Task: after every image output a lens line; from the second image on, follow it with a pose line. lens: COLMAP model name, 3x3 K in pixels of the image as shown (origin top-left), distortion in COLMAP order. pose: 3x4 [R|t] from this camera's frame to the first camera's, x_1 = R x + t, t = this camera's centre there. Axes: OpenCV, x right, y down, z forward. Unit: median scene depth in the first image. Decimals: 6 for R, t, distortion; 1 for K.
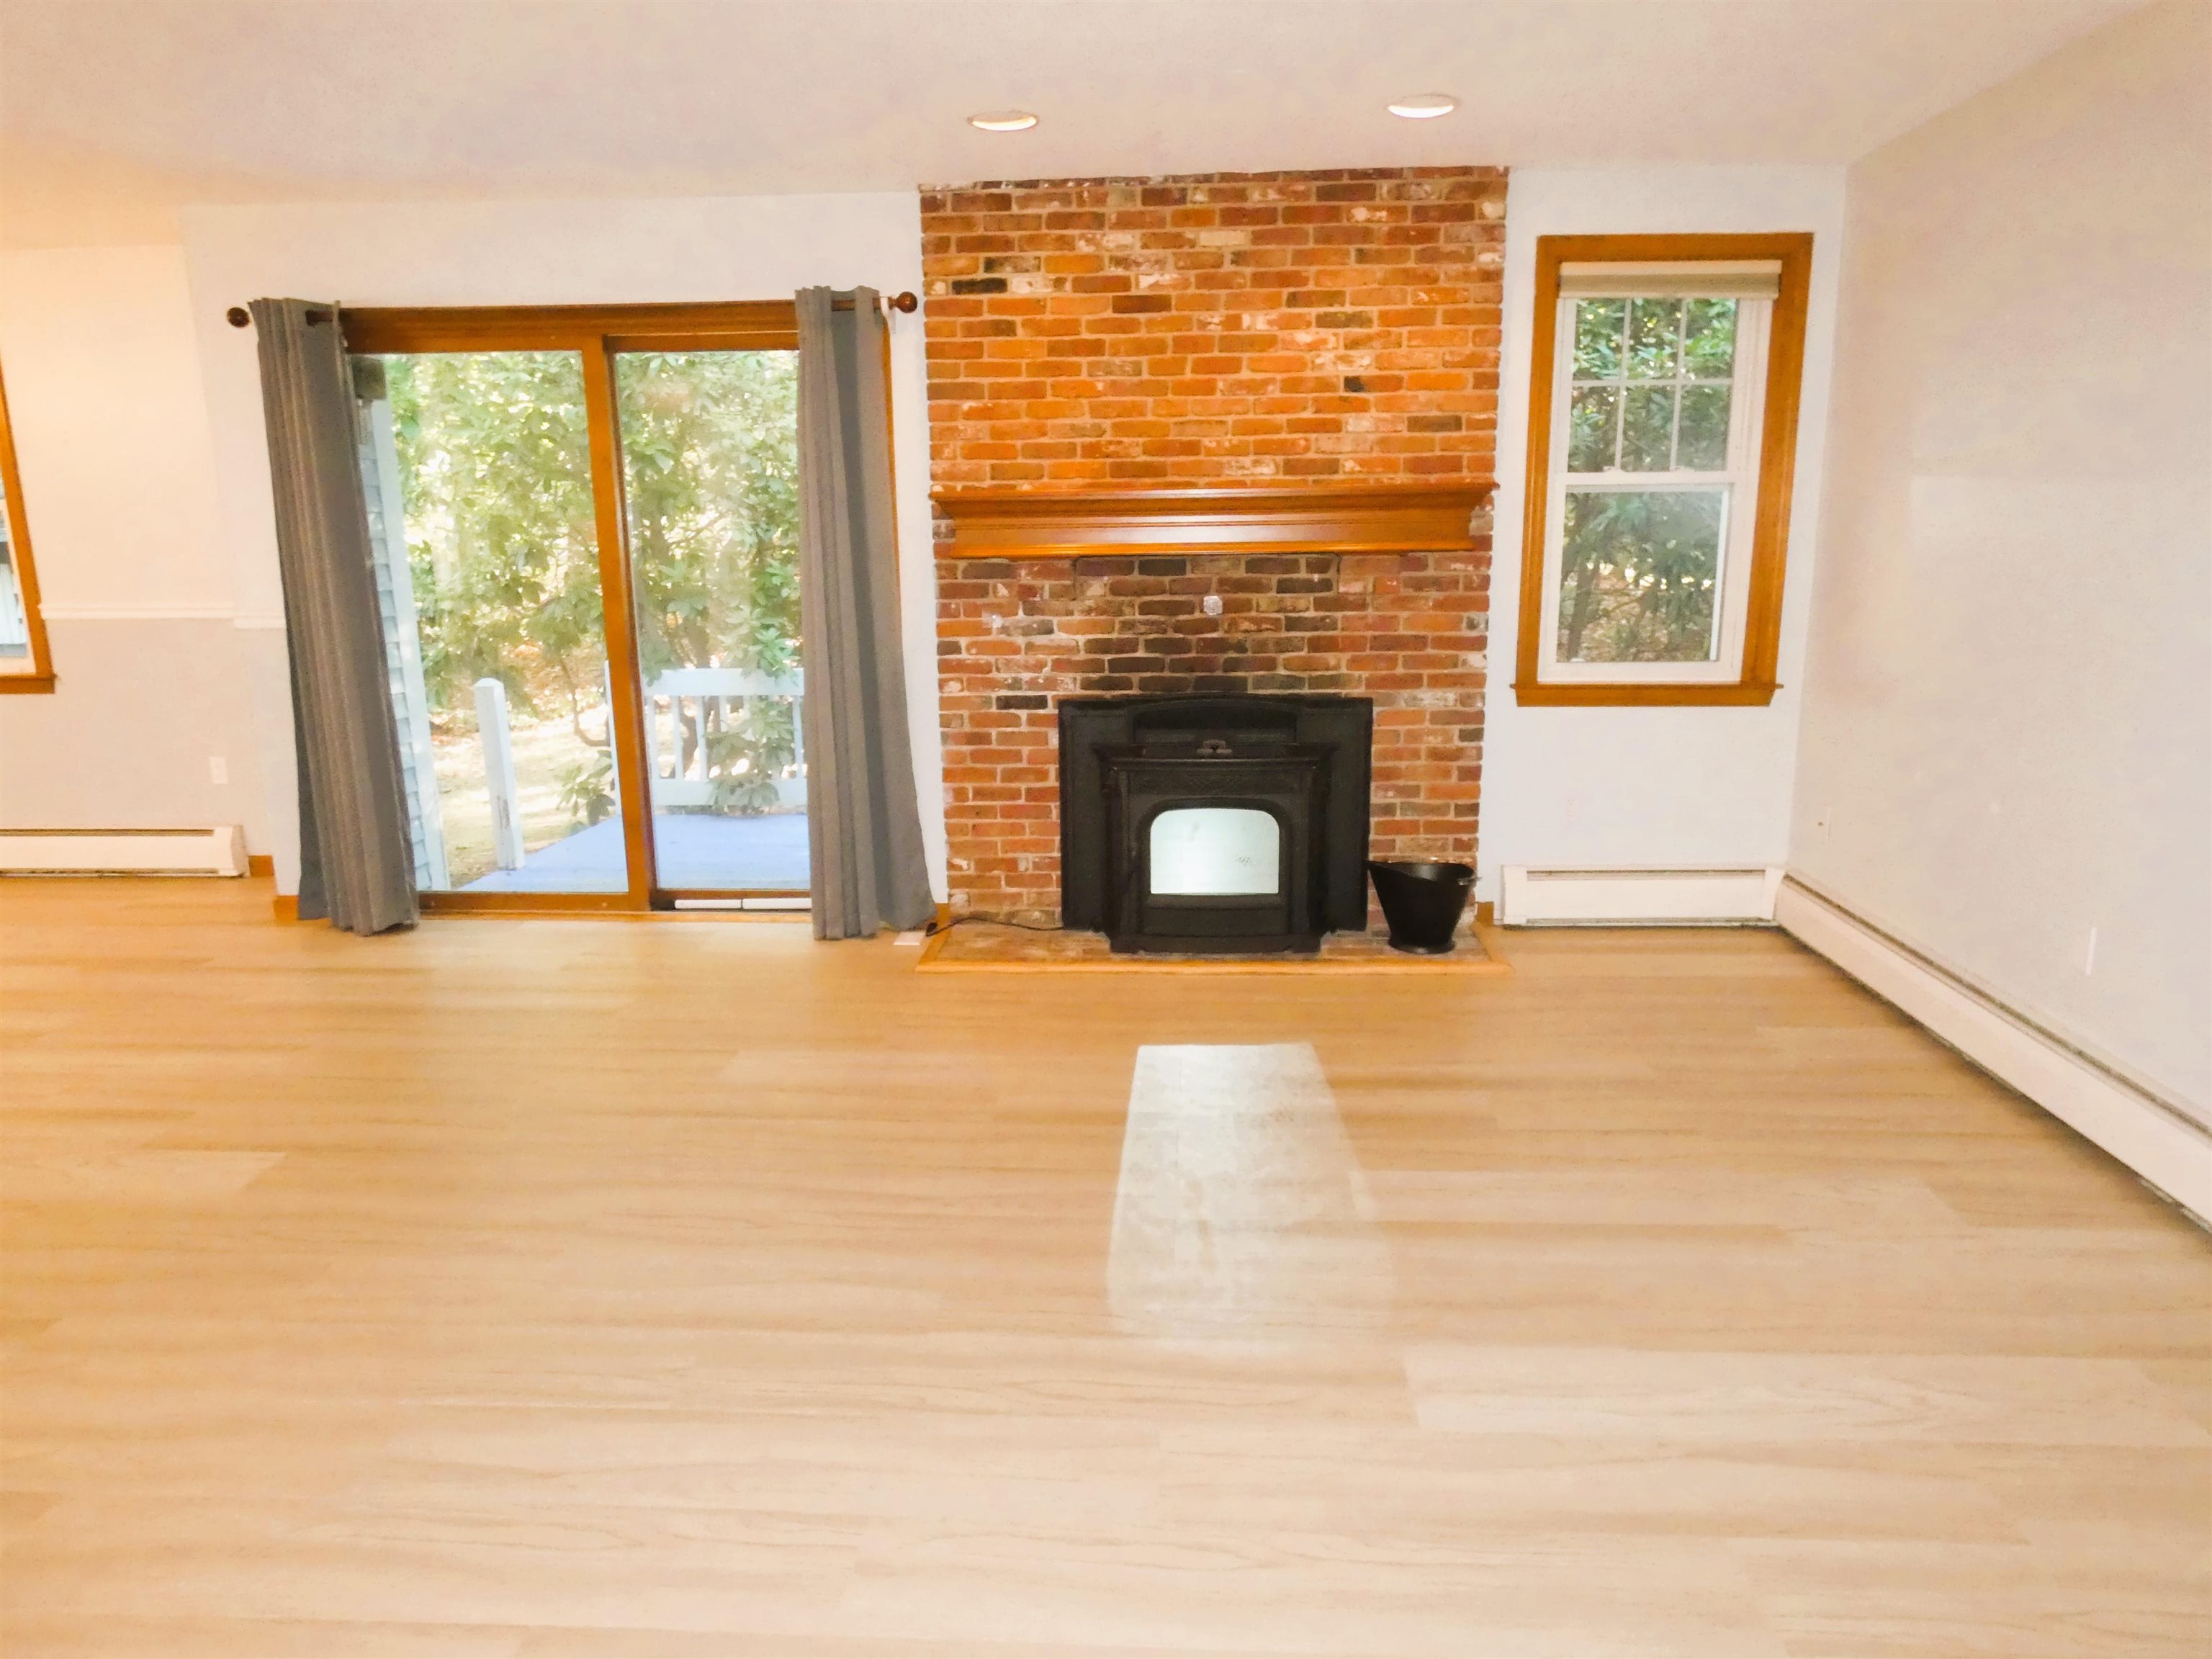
lens RADIAL K [[1350.9, 0, 1105.0], [0, 1350.9, 814.8], [0, 0, 1]] dist [-0.008460, -0.001453]
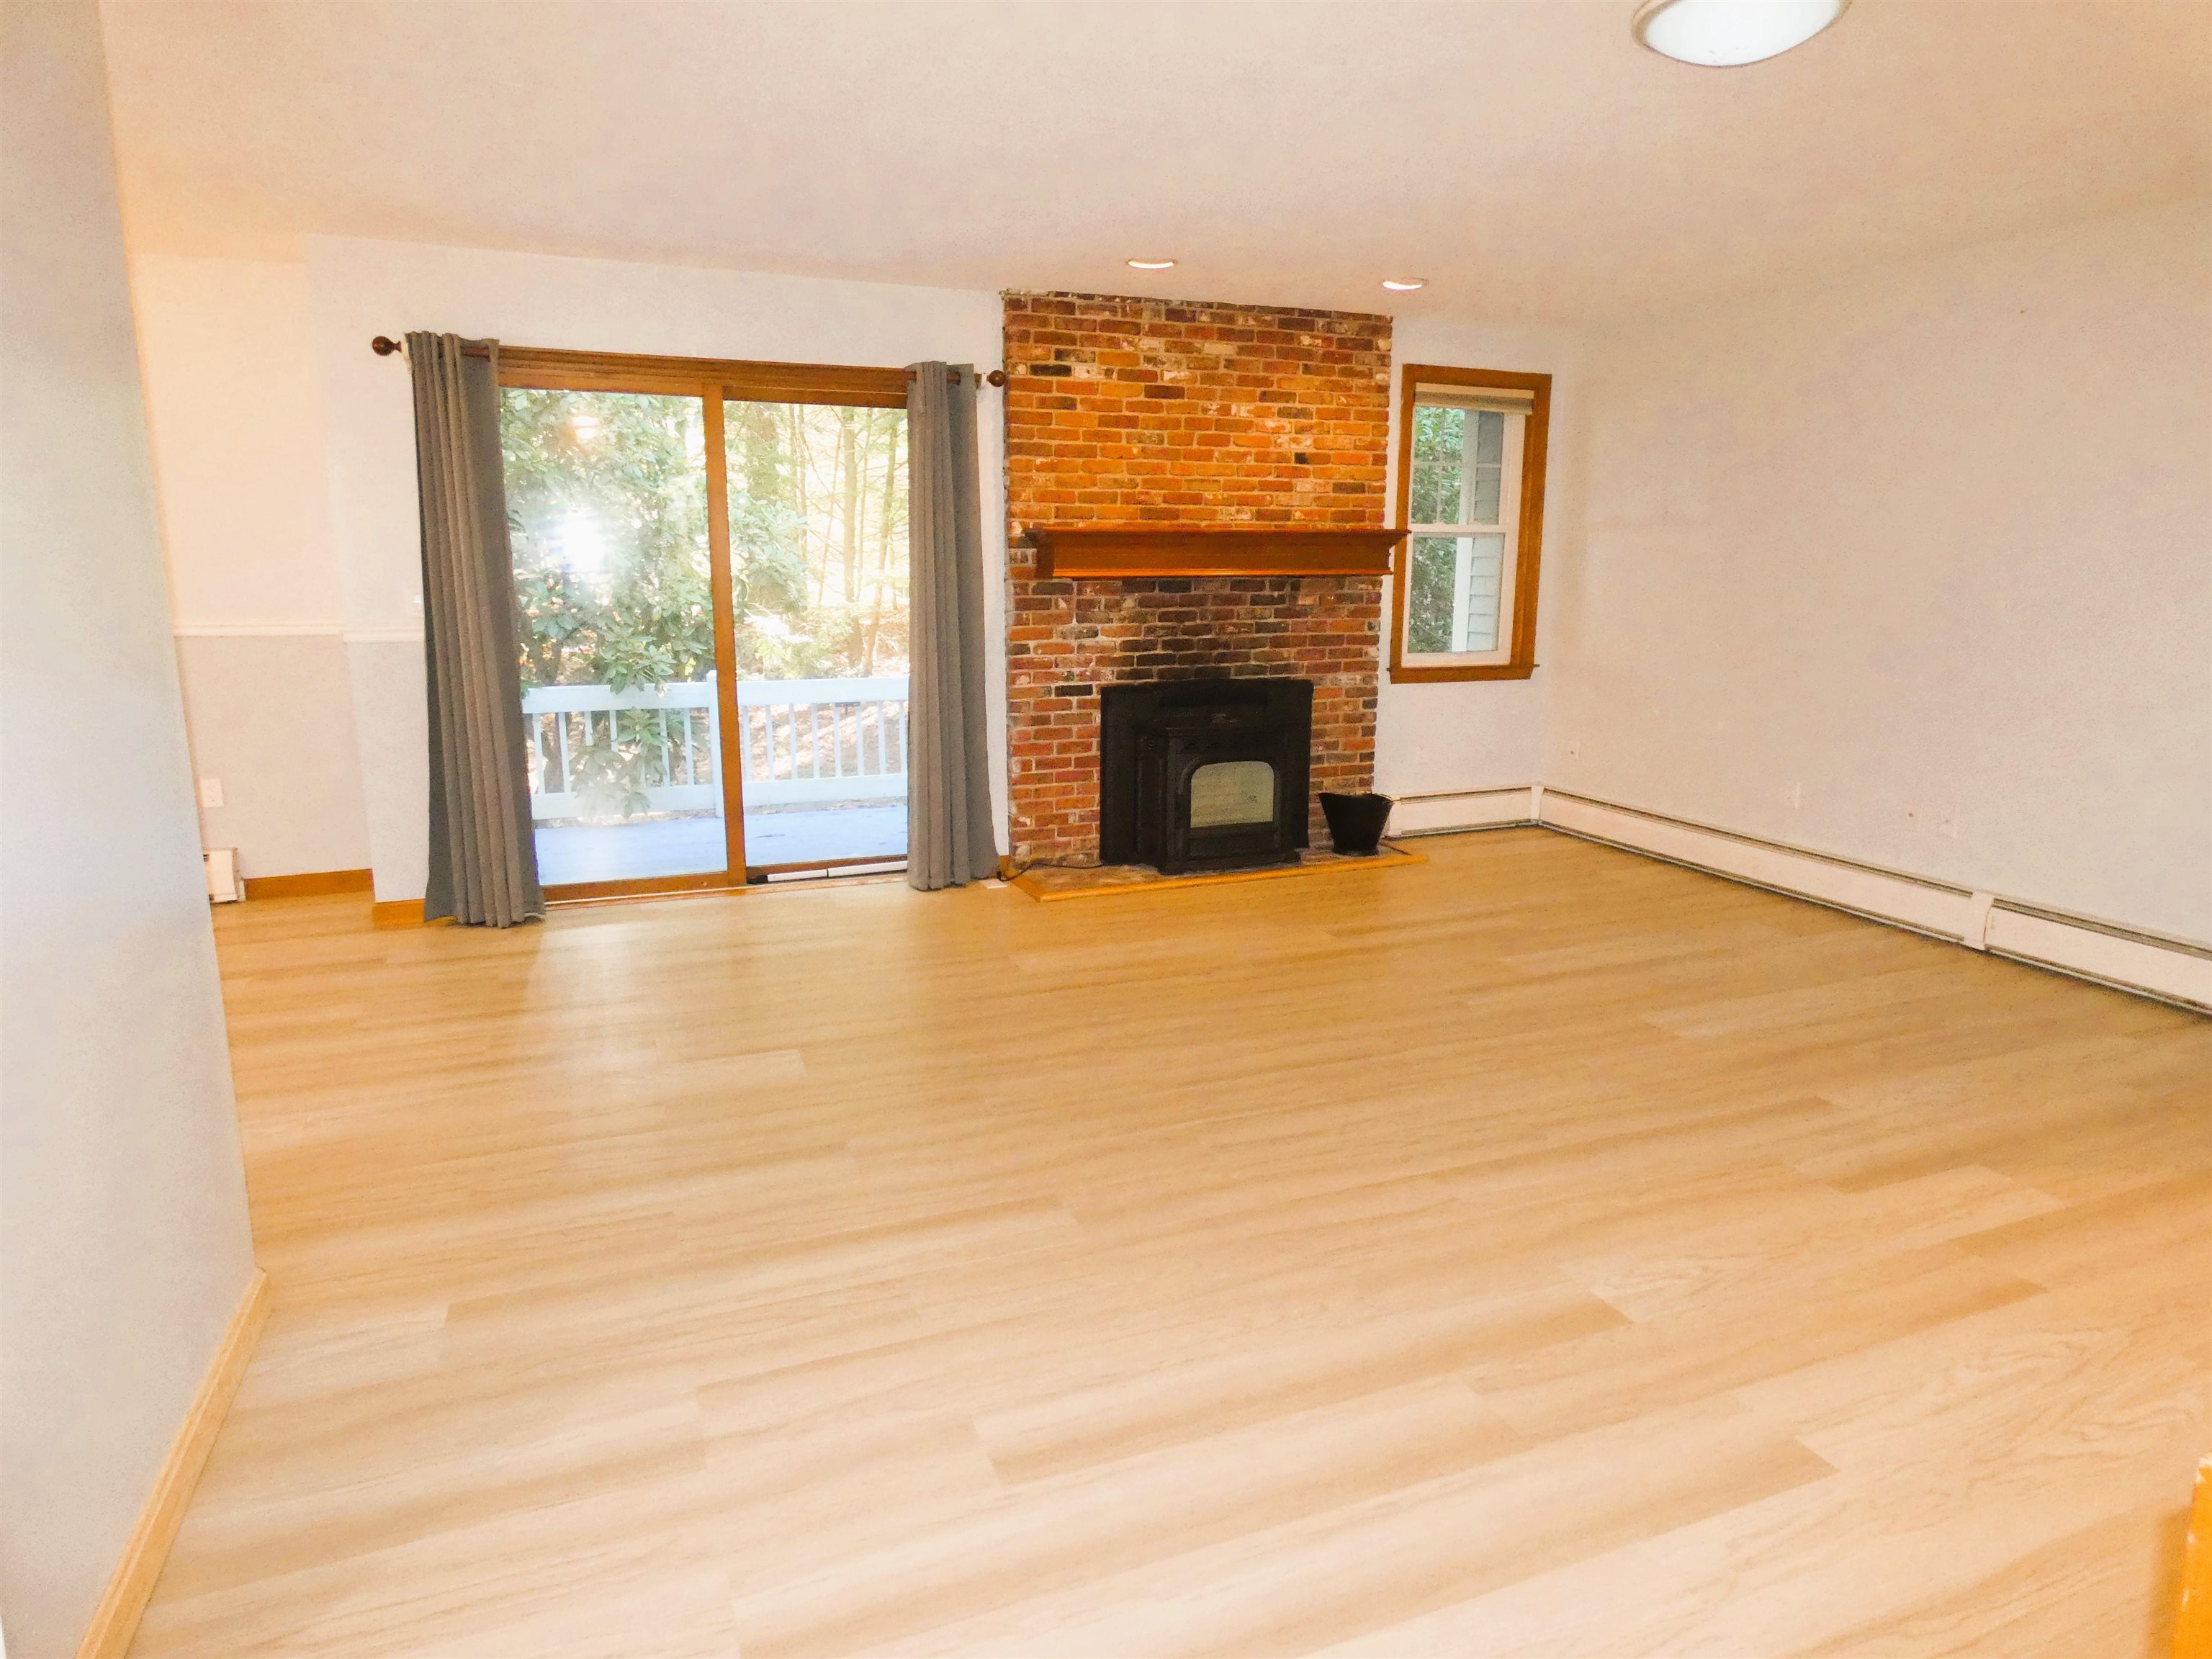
lens RADIAL K [[1321.5, 0, 1117.5], [0, 1321.5, 812.3], [0, 0, 1]] dist [-0.003169, -0.002319]
pose [[0.907772, -0.066727, 0.414123, -0.580130], [0.074302, 0.997233, -0.002190, 0.040089], [-0.412831, 0.032759, 0.910218, -0.168886]]
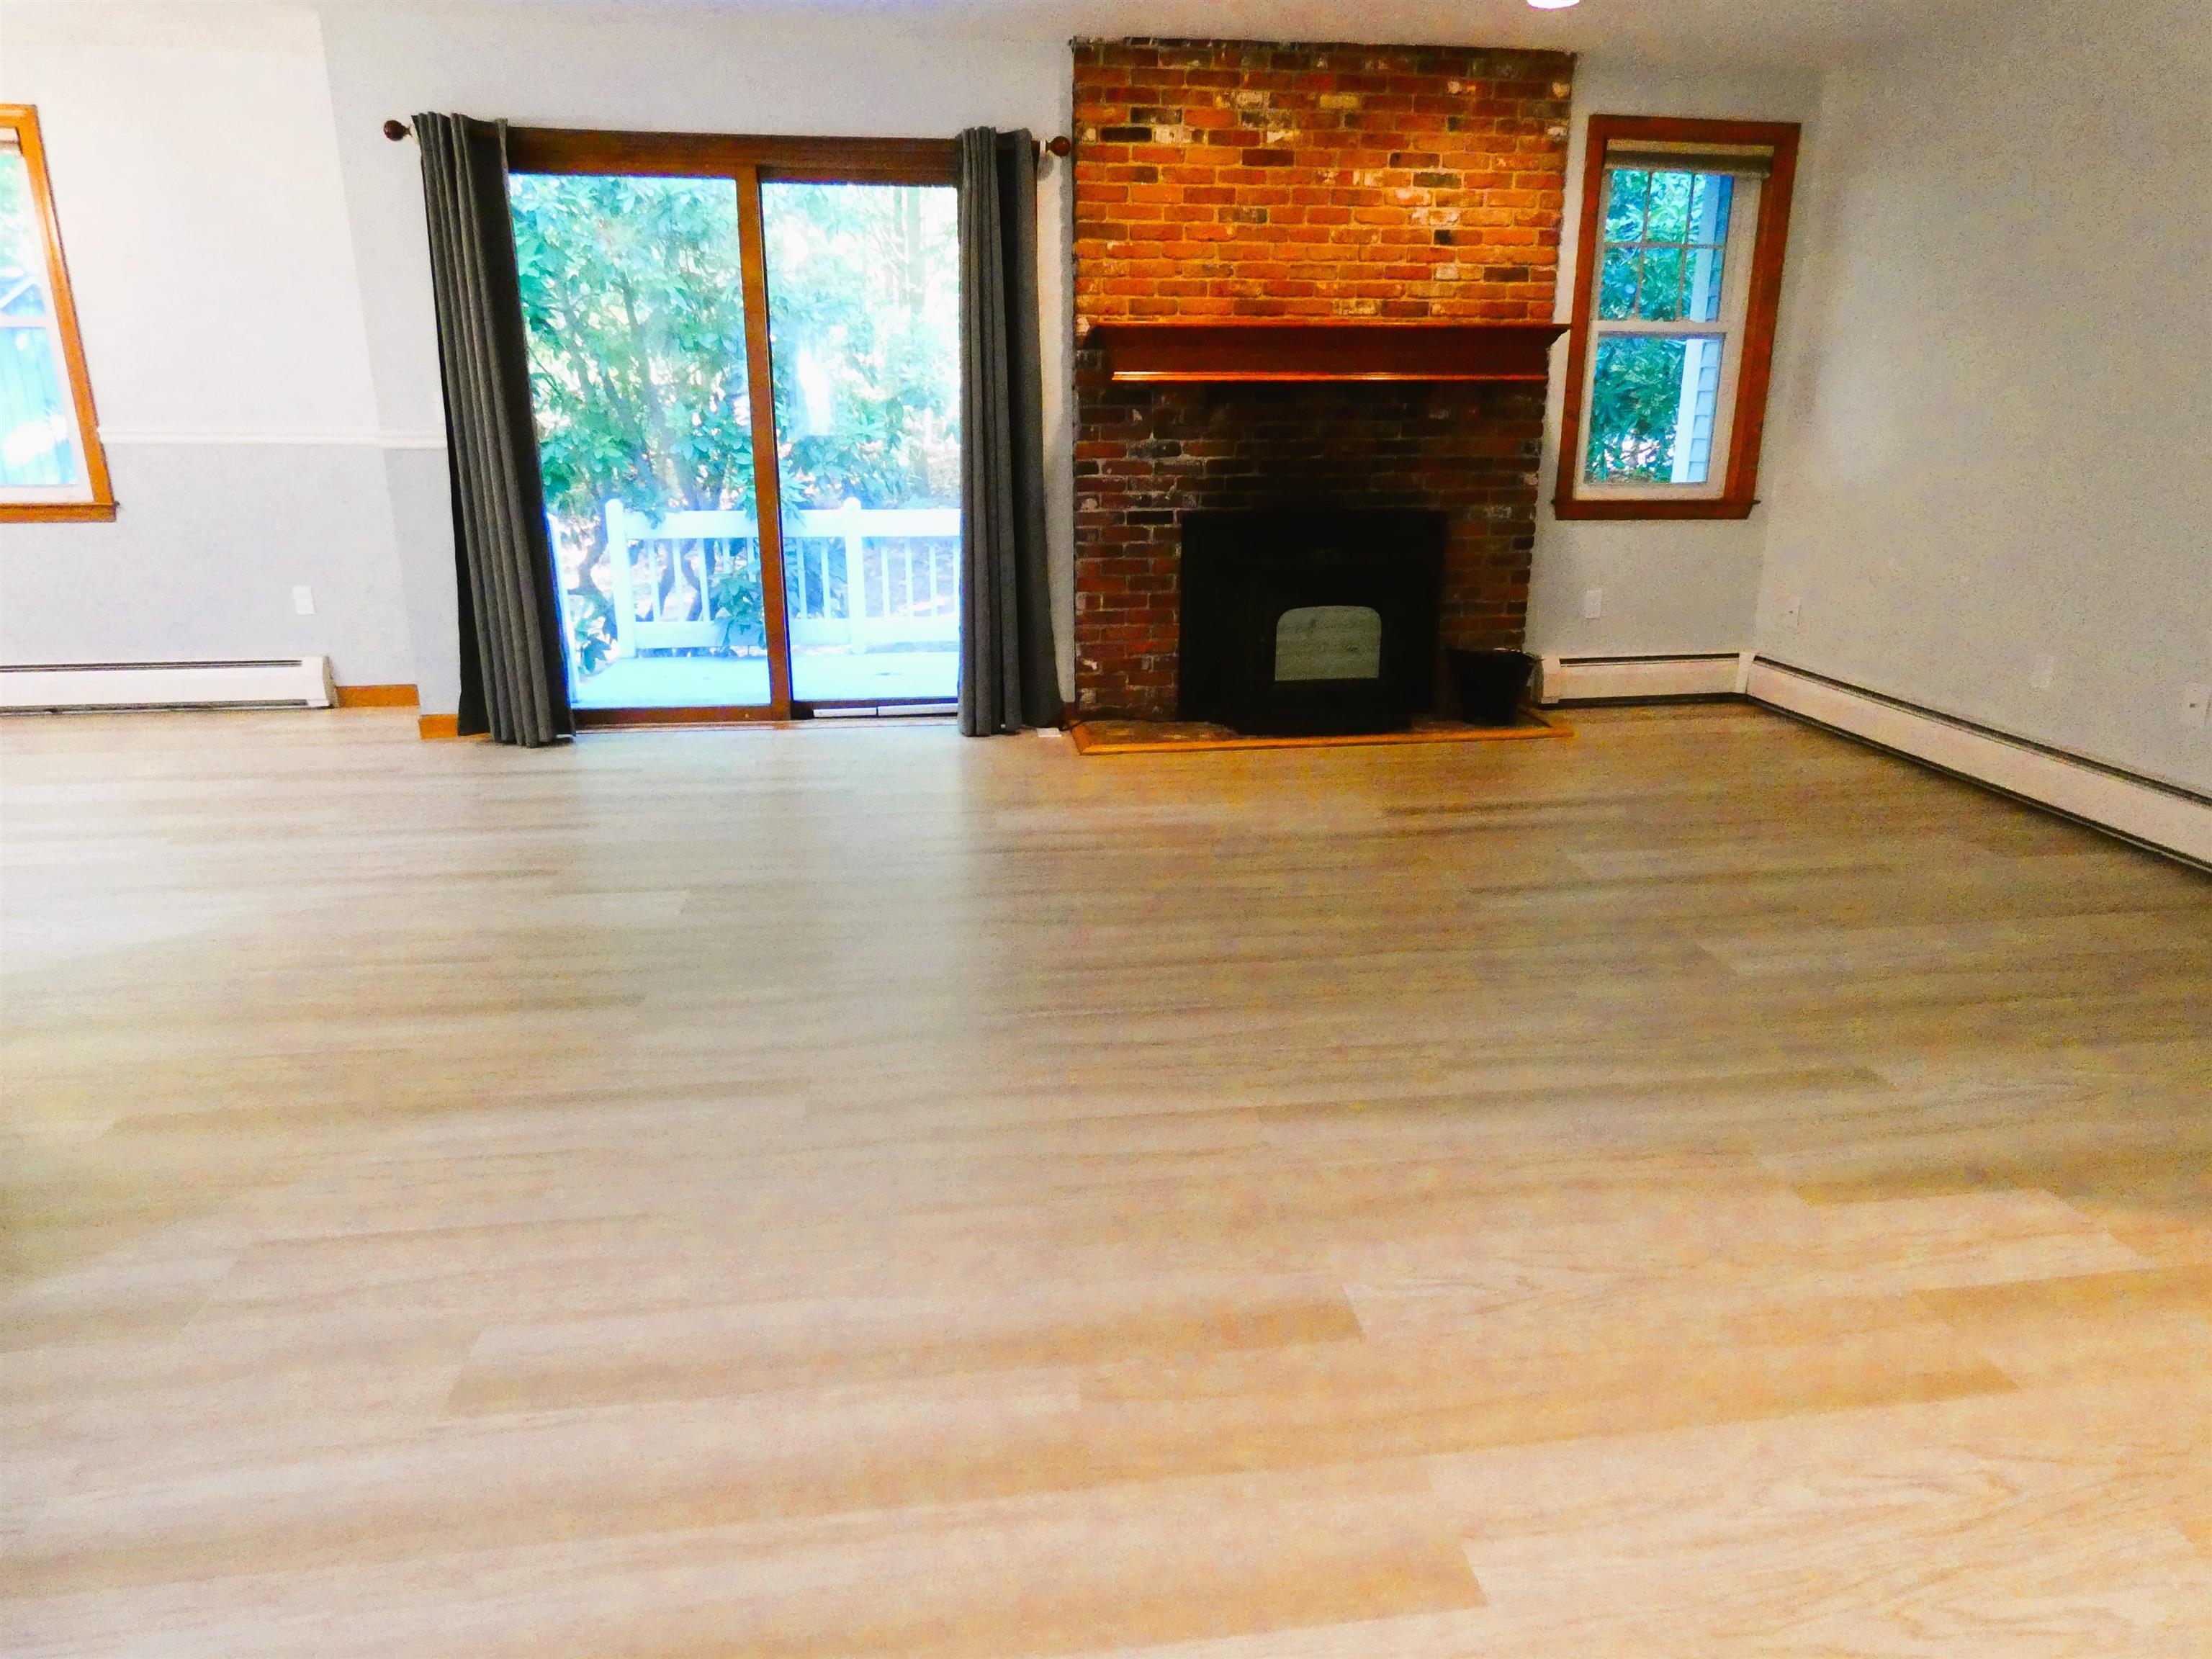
lens RADIAL K [[1372.1, 0, 1106.0], [0, 1372.1, 802.1], [0, 0, 1]] dist [-0.009113, -0.000966]
pose [[0.982632, -0.040067, 0.181188, -0.329610], [0.026237, 0.996601, 0.078092, 0.065918], [-0.183701, -0.071982, 0.980343, -0.138337]]
